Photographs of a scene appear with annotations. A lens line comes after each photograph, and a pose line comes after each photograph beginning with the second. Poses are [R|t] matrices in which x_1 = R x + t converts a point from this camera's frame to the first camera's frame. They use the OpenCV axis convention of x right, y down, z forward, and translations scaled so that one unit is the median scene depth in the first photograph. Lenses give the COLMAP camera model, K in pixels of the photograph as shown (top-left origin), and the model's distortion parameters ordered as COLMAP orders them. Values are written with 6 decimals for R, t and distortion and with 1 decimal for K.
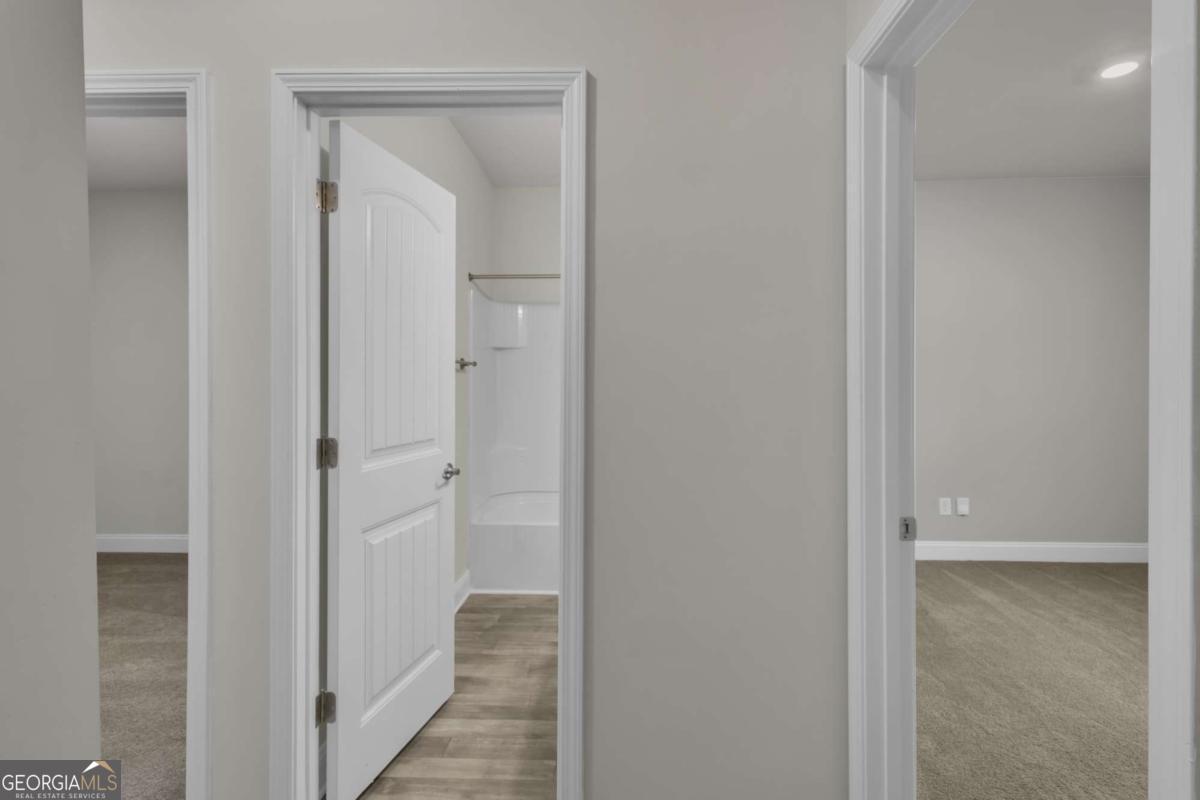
lens RADIAL K [[573.1, 0, 596.7], [0, 573.1, 392.2], [0, 0, 1]] dist [0.008685, -0.000980]
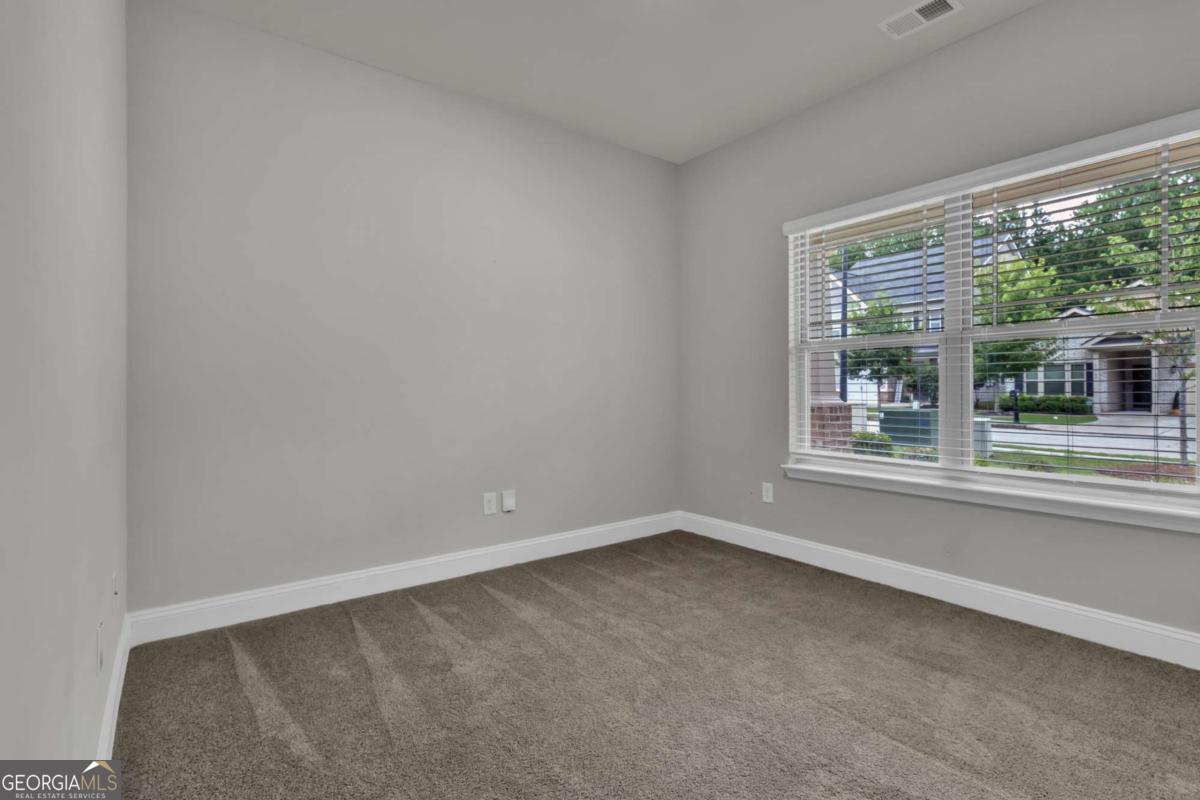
lens RADIAL K [[573.1, 0, 600.1], [0, 573.1, 395.5], [0, 0, 1]] dist [0.008685, -0.000980]
pose [[0.775000, -0.010589, 0.631872, 0.283937], [0.014907, 0.999888, -0.001528, 0.065562], [-0.631785, 0.010603, 0.775071, 0.355334]]
